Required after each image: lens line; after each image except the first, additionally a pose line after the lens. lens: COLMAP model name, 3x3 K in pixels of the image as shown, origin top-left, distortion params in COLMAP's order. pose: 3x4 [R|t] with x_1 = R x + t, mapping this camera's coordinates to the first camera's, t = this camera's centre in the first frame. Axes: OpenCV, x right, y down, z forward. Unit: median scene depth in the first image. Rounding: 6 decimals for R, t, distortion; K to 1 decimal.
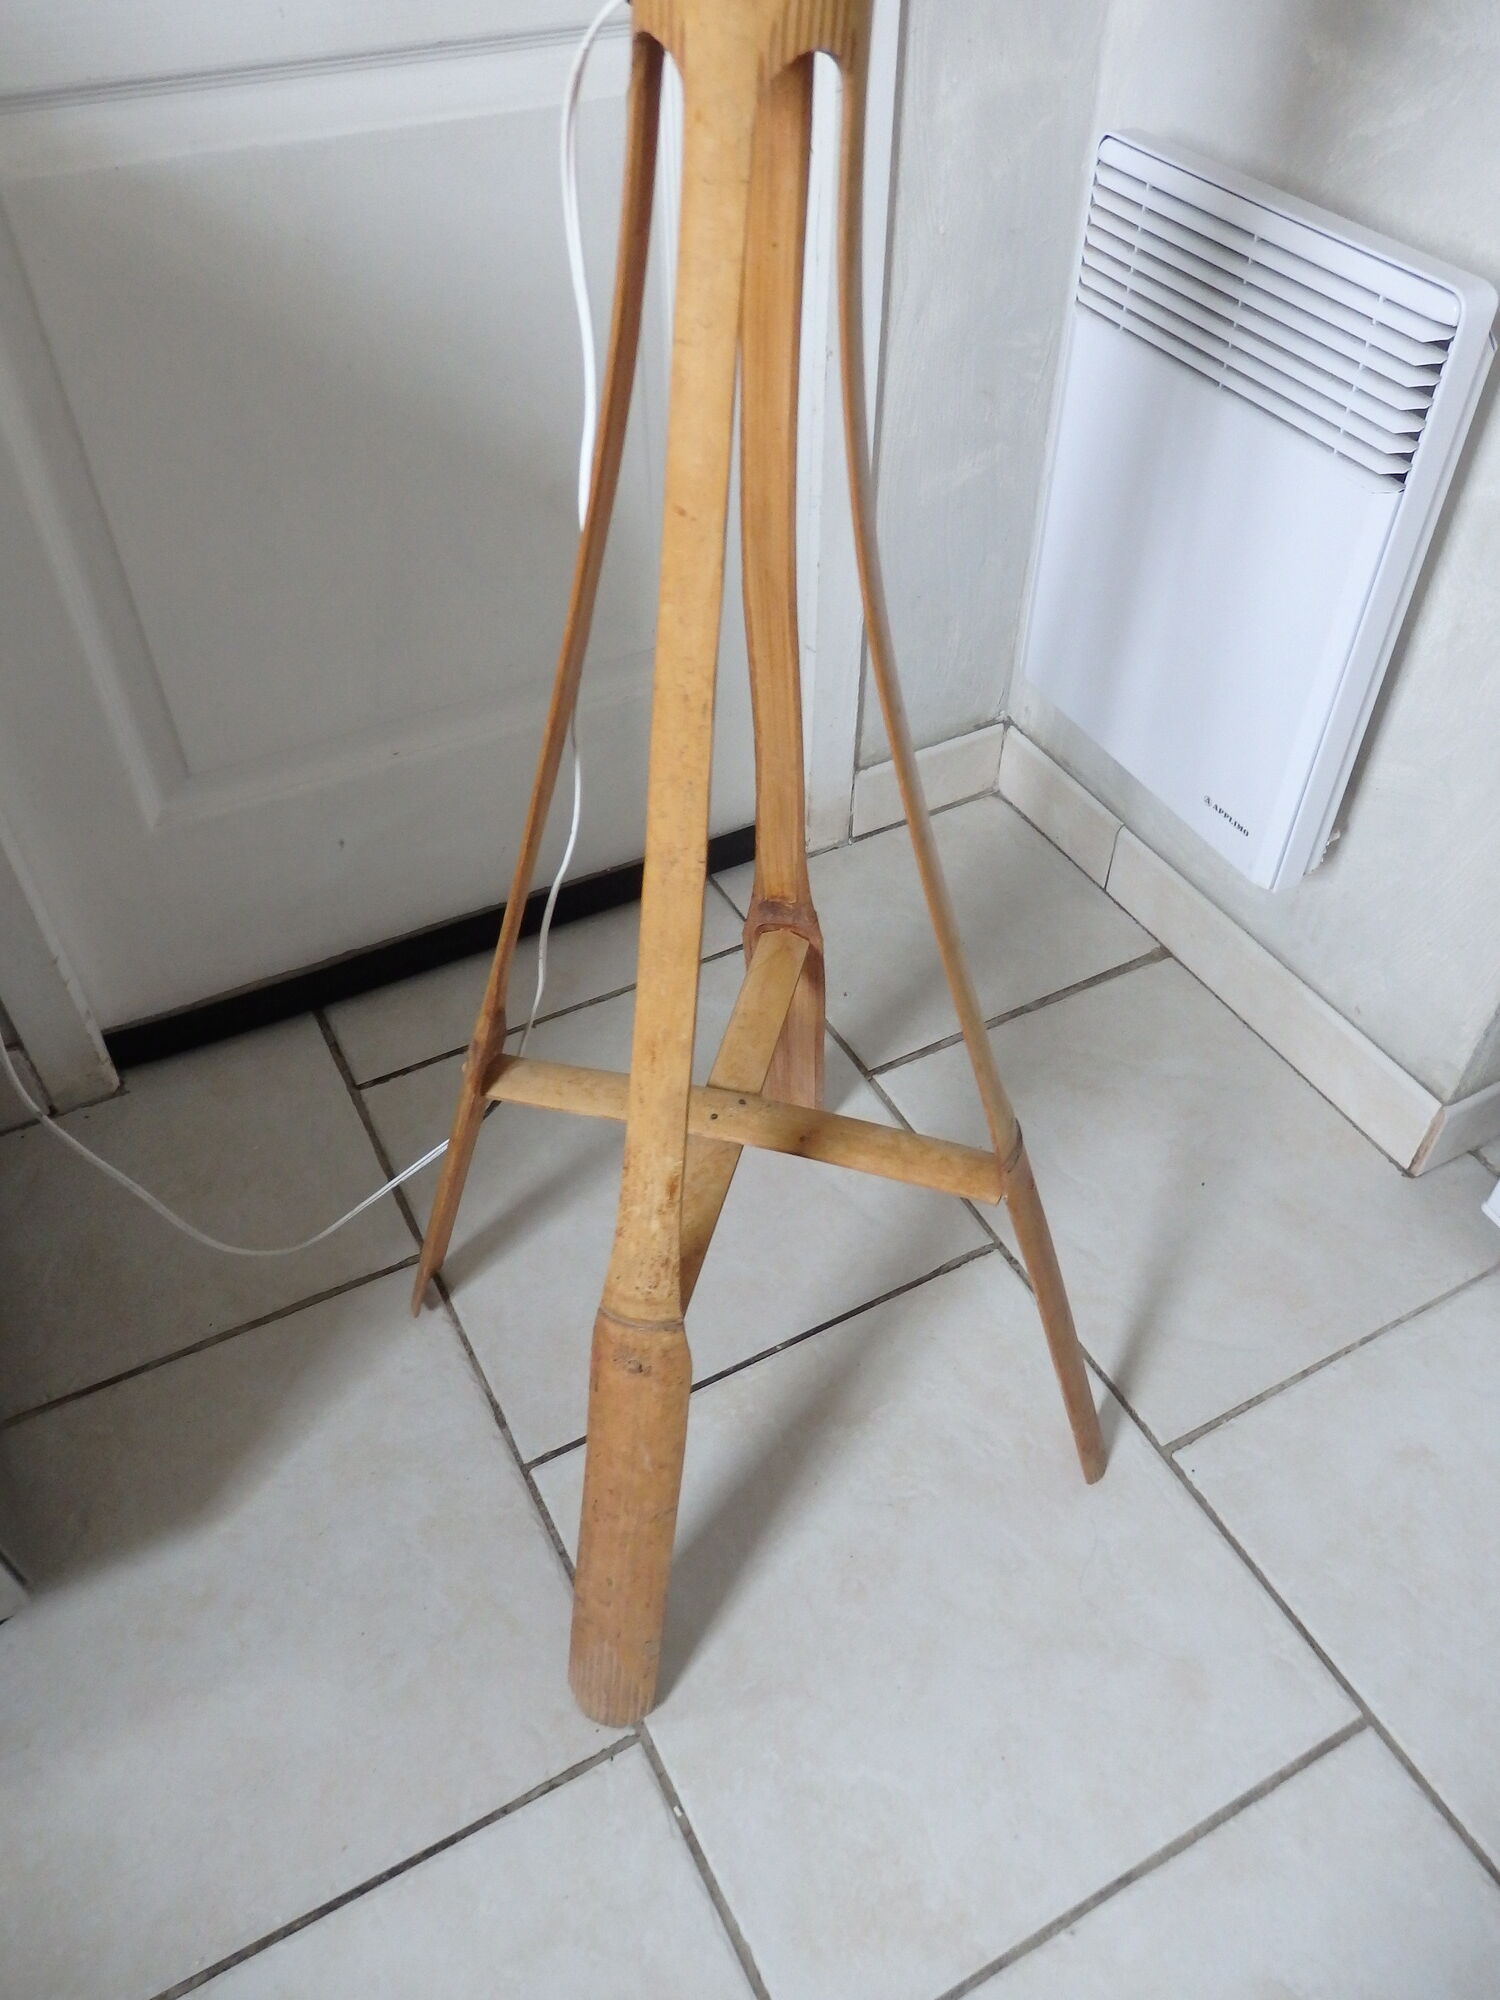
lens RADIAL K [[1490.1, 0, 762.7], [0, 1490.1, 989.2], [0, 0, 1]] dist [-0.002606, 0.024472]
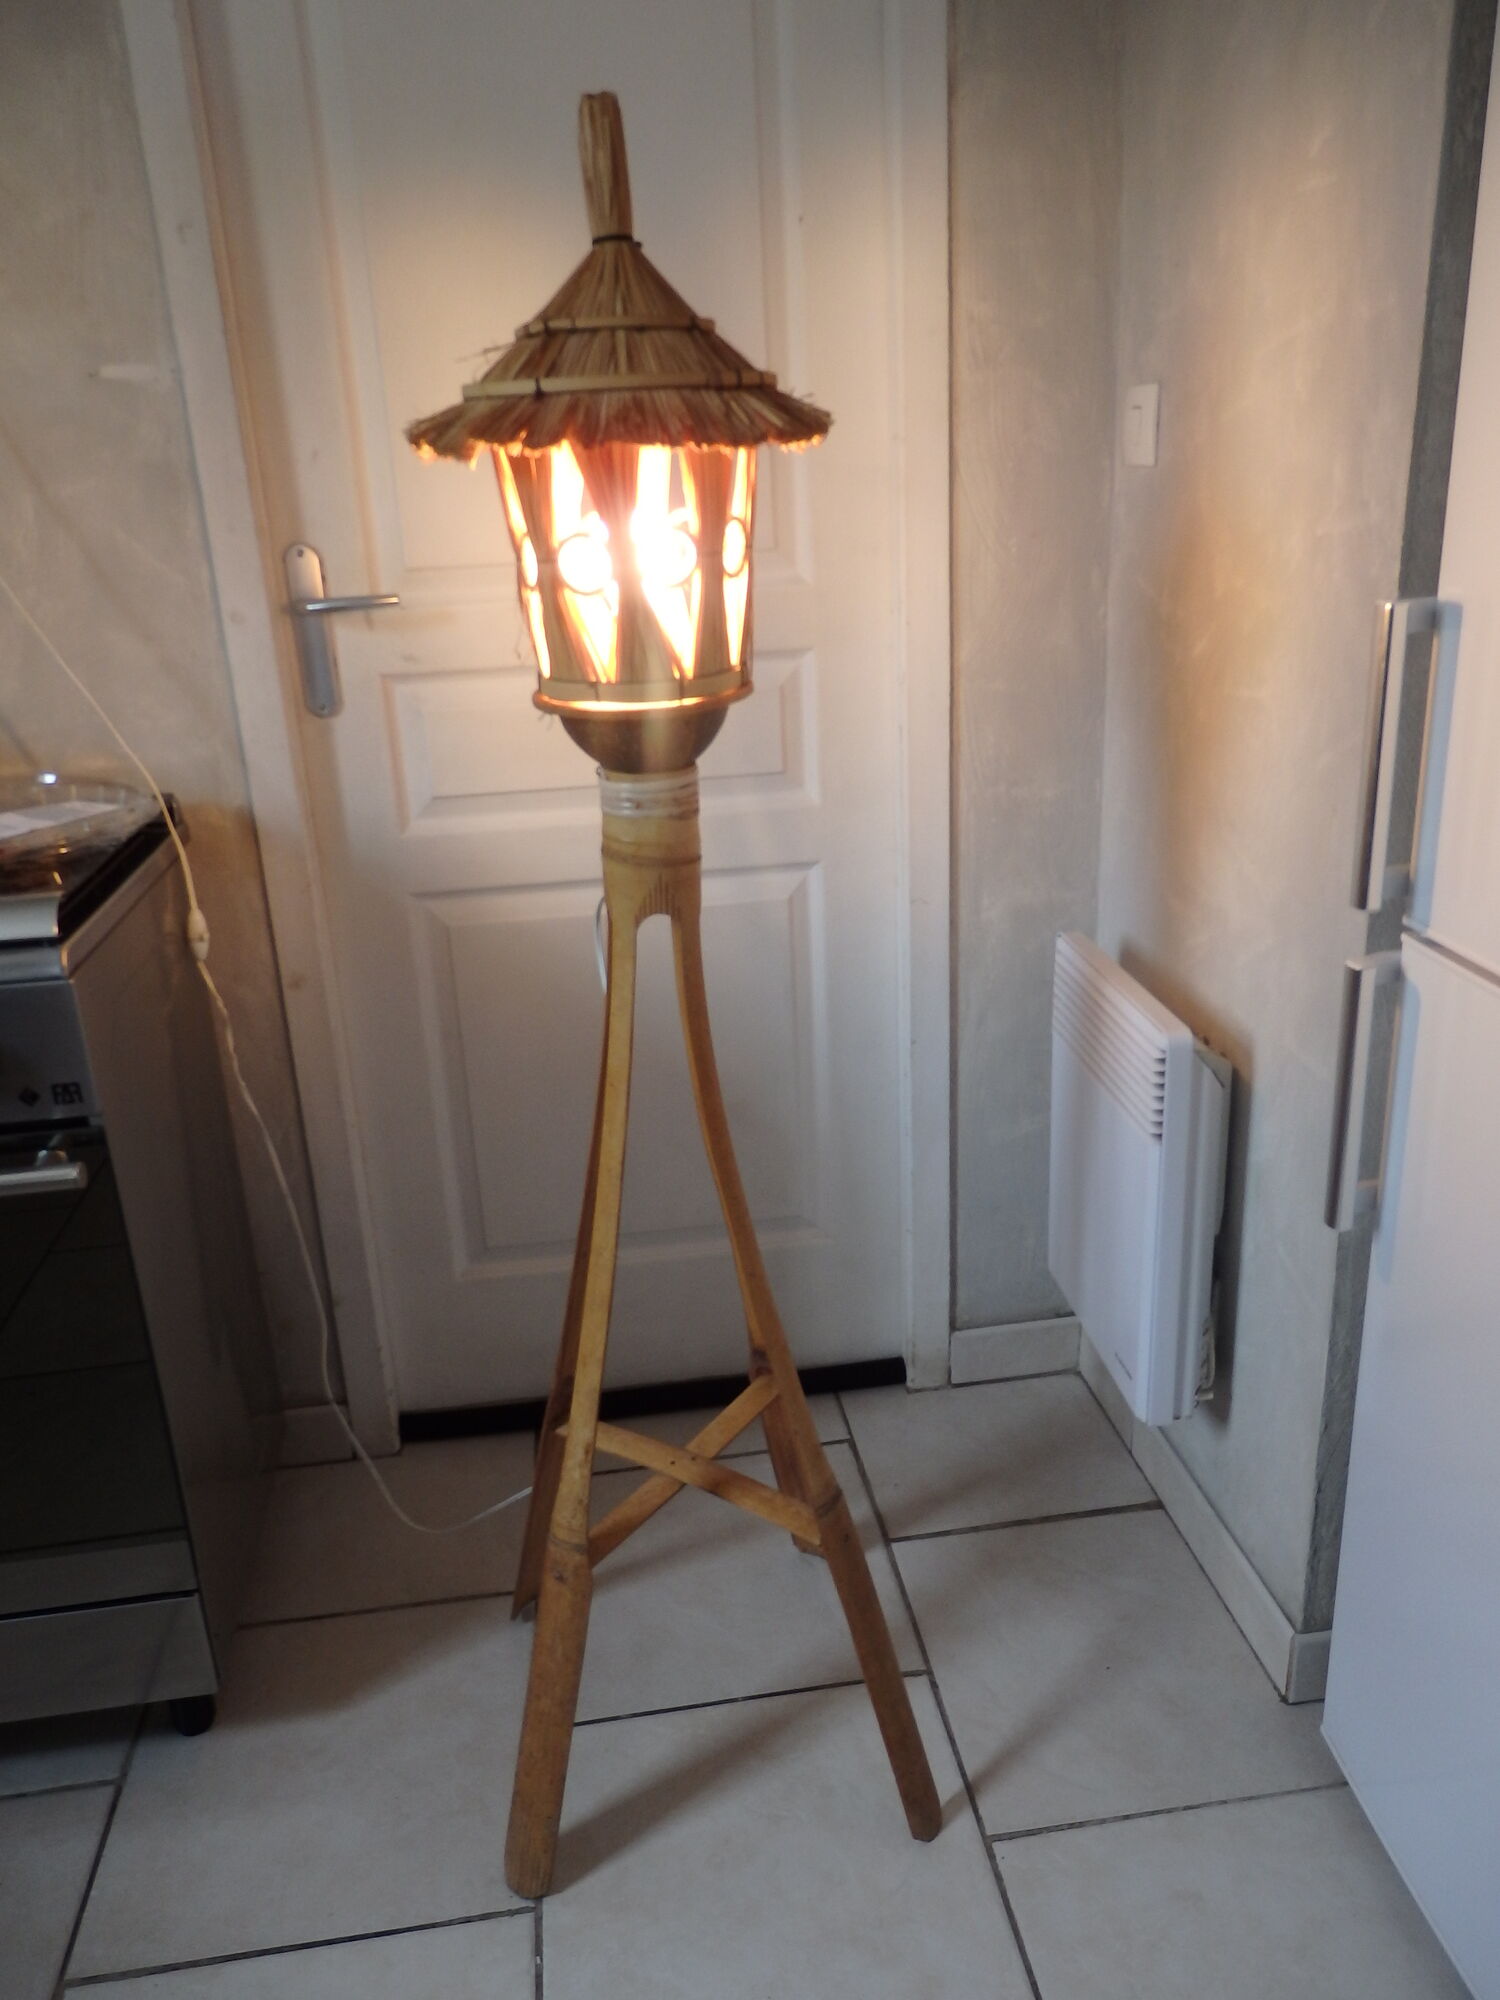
lens RADIAL K [[1490.1, 0, 757.1], [0, 1490.1, 981.5], [0, 0, 1]] dist [-0.002606, 0.024472]
pose [[0.940033, 0.068848, -0.334062, 0.423158], [-0.205558, 0.895925, -0.393783, 0.178713], [0.272183, 0.438838, 0.856351, -0.441761]]
